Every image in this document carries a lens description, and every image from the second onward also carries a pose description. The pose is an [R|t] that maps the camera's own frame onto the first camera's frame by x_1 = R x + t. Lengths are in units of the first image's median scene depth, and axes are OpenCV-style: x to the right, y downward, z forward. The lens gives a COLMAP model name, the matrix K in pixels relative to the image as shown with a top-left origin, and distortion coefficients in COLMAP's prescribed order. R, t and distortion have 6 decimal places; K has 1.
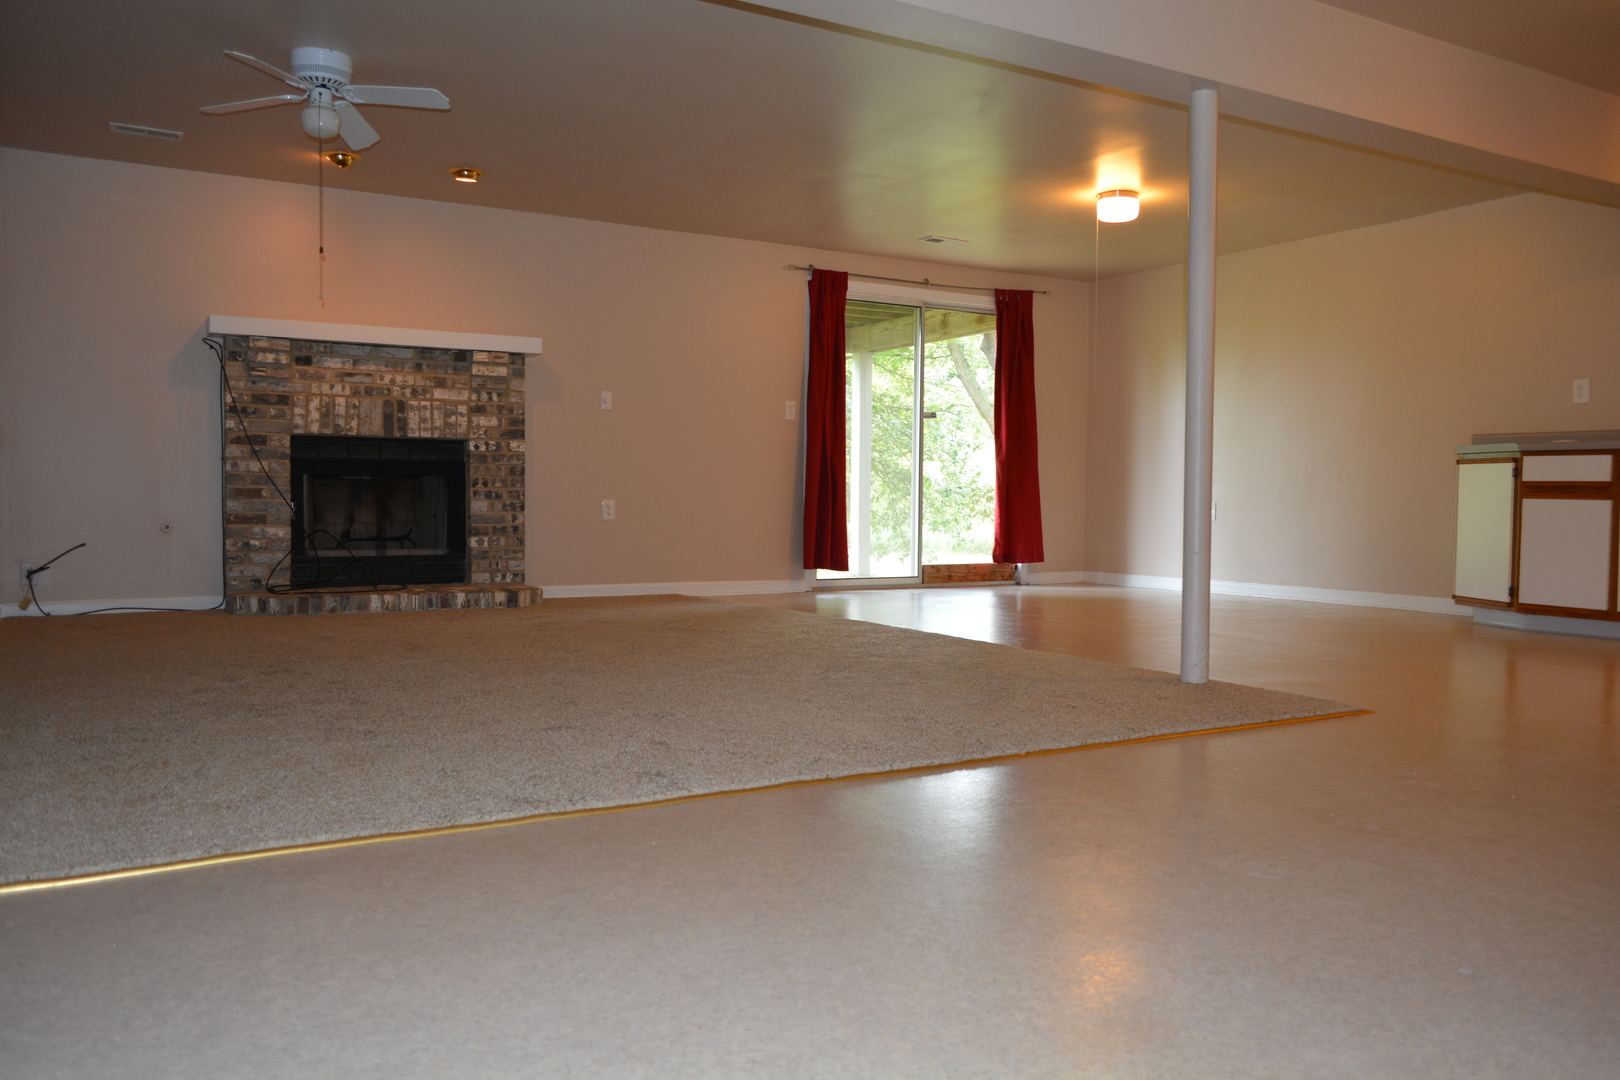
lens RADIAL K [[1274.8, 0, 811.4], [0, 1274.8, 536.8], [0, 0, 1]] dist [-0.007677, 0.013579]
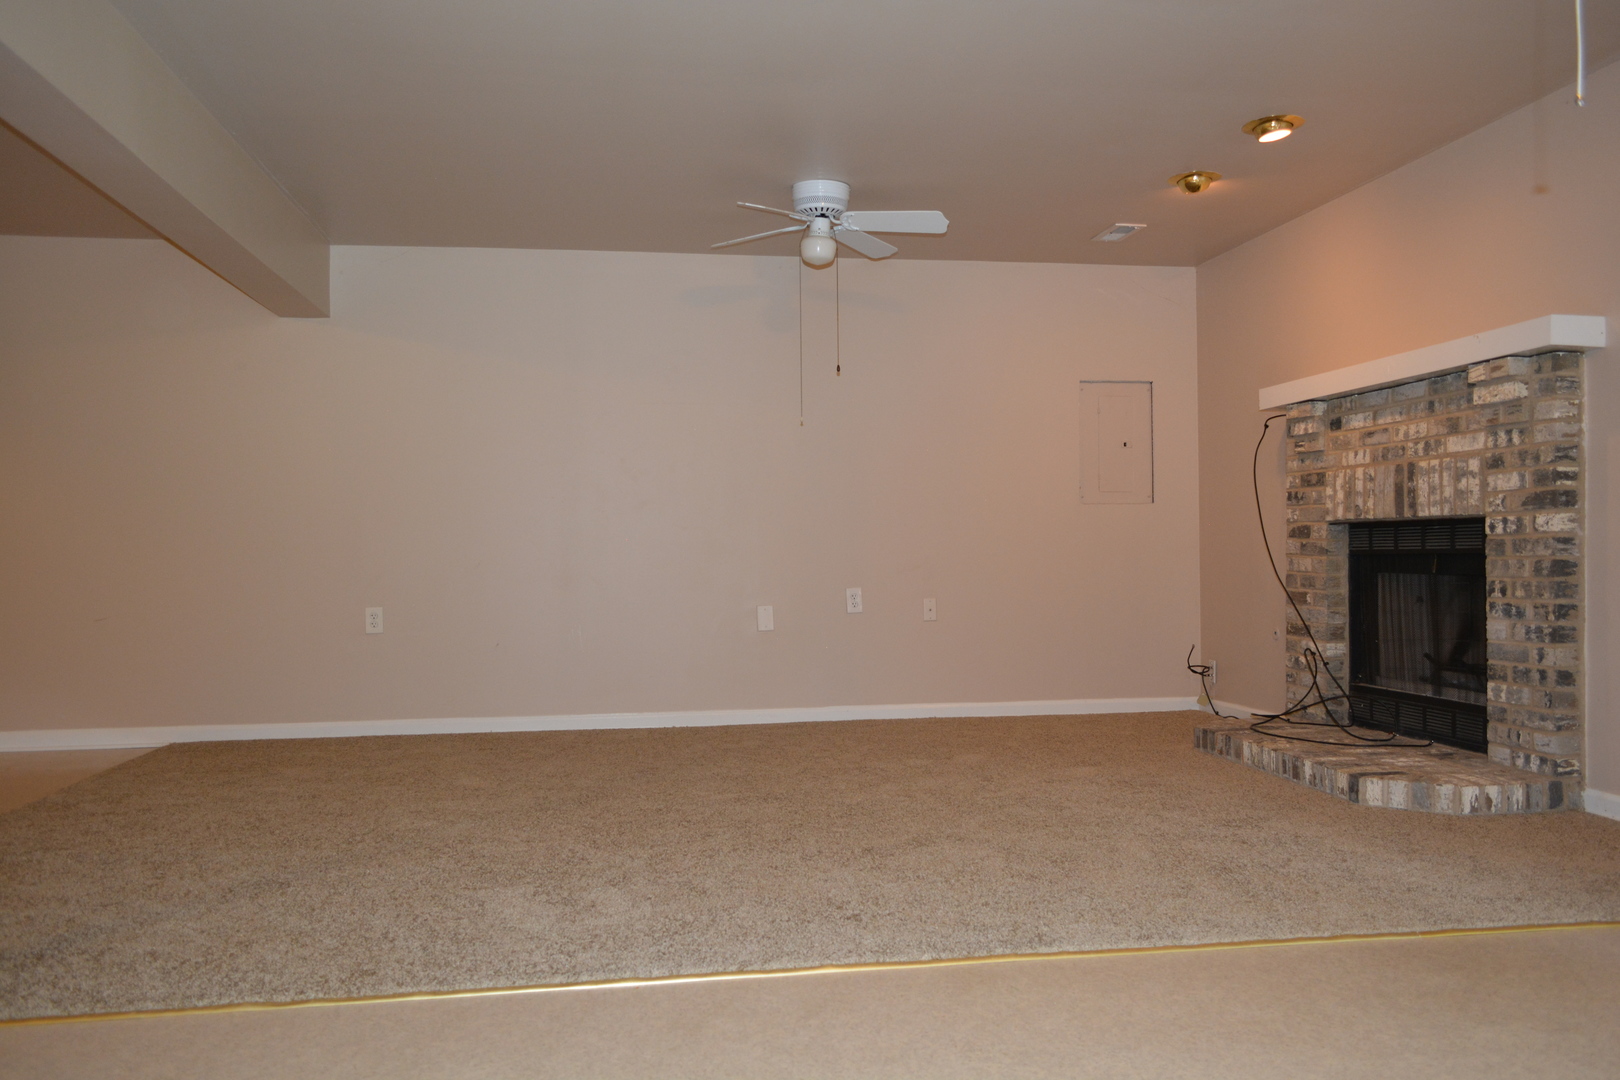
lens RADIAL K [[1274.8, 0, 810.3], [0, 1274.8, 544.4], [0, 0, 1]] dist [-0.007677, 0.013579]
pose [[-0.373550, -0.008936, -0.927567, 0.398356], [-0.019616, 0.999806, -0.001732, -0.056520], [0.927402, 0.017548, -0.373653, 0.944160]]
